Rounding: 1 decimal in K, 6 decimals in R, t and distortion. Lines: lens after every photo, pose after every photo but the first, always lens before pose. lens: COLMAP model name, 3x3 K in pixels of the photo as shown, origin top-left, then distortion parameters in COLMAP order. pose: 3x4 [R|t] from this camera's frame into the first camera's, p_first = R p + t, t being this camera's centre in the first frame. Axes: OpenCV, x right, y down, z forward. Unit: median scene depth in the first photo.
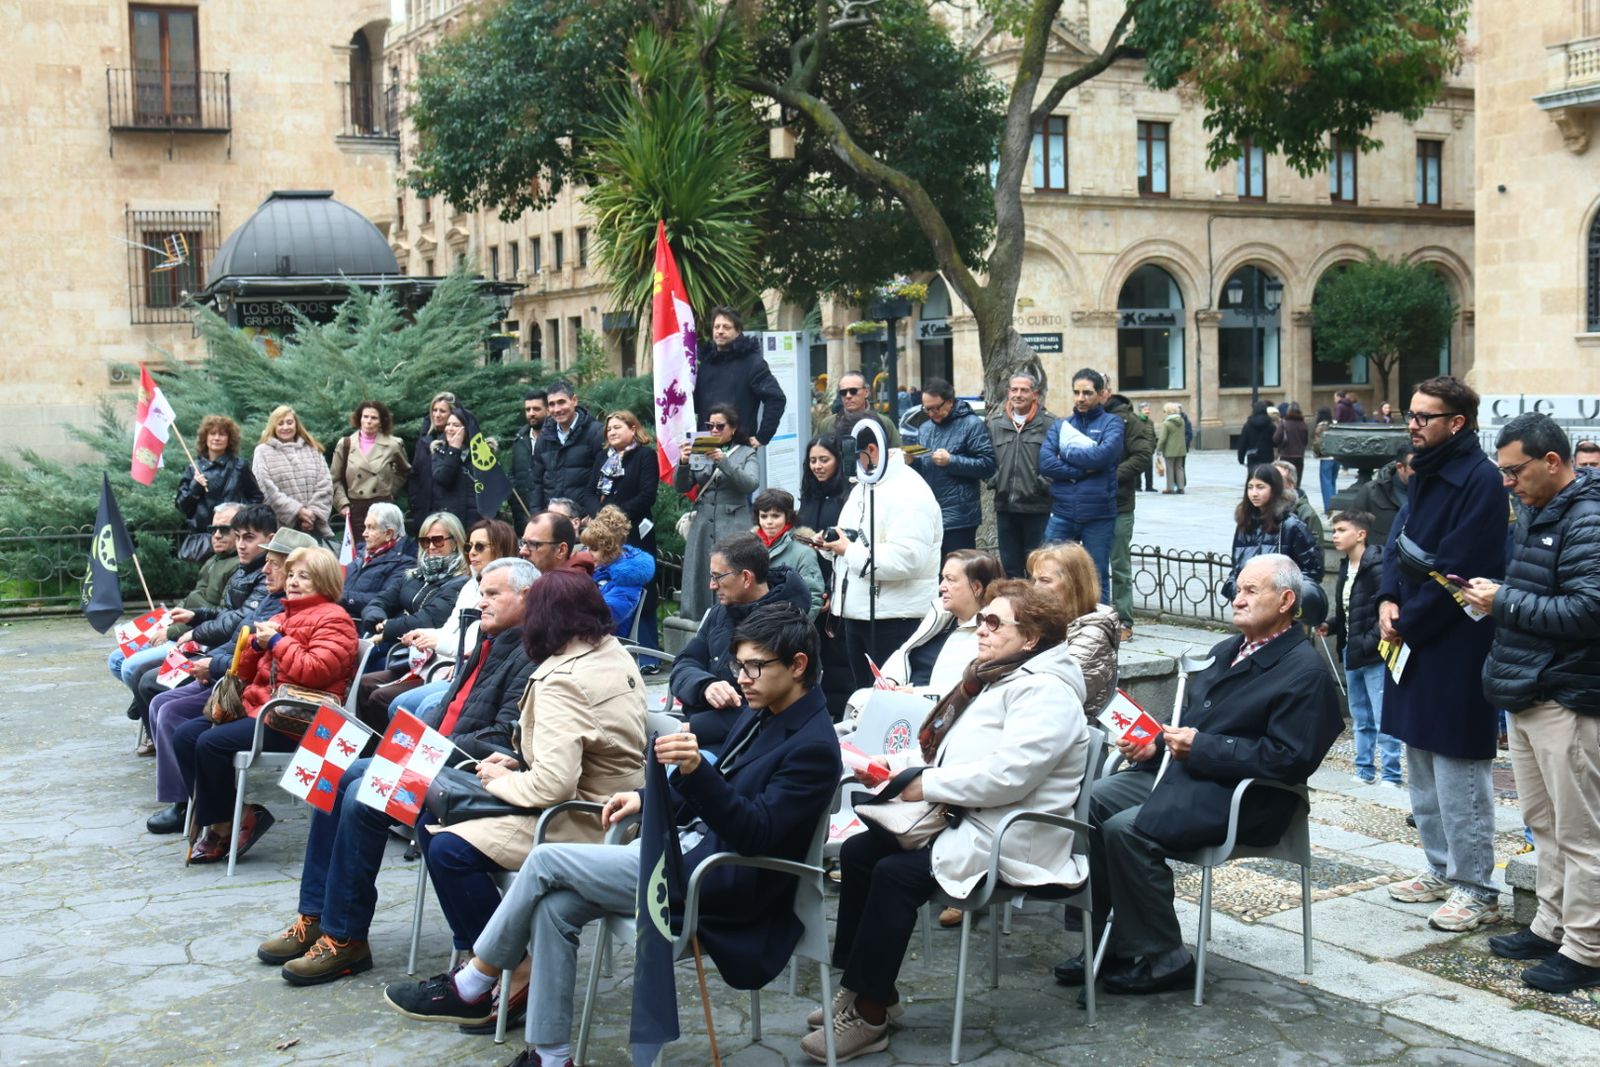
lens RADIAL K [[2009.1, 0, 625.5], [0, 2009.1, 556.0], [0, 0, 1]] dist [-0.115859, 0.123383]
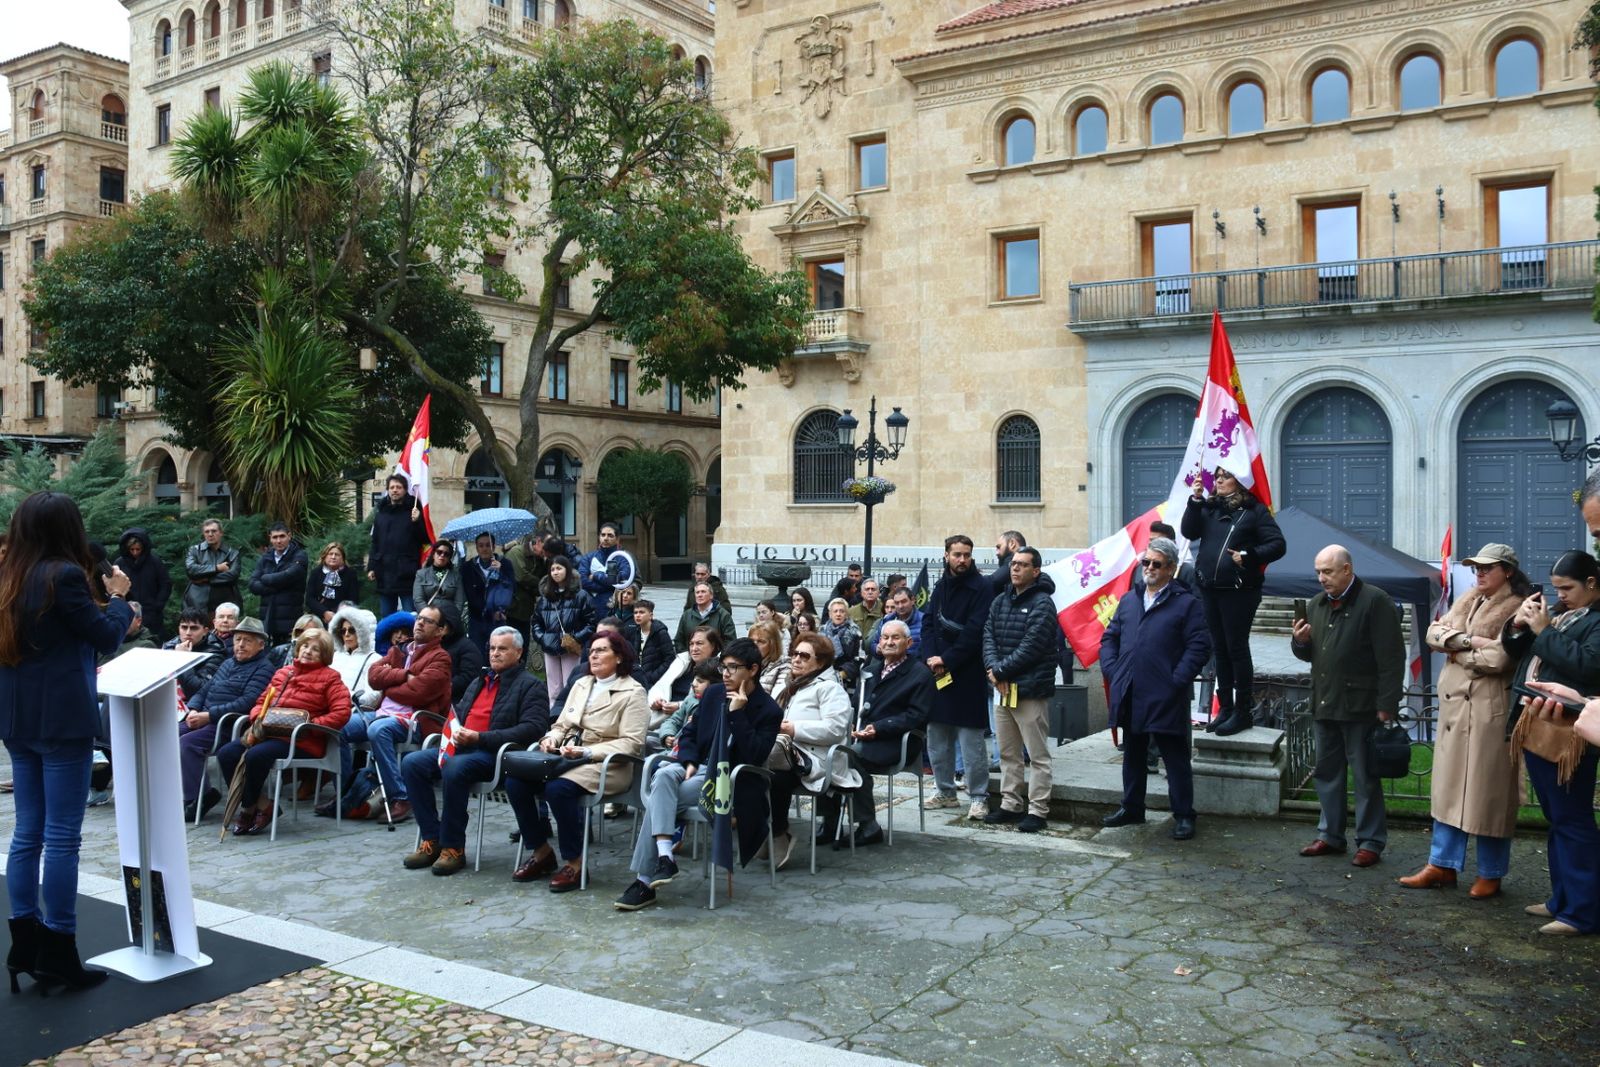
lens RADIAL K [[1696.2, 0, 800.0], [0, 1696.2, 533.5], [0, 0, 1]] dist [-0.142677, 0.174935]
pose [[0.853650, 0.023355, 0.520323, -0.189083], [0.020608, 0.996697, -0.078548, 0.012373], [-0.520440, 0.077776, 0.850349, -0.116002]]
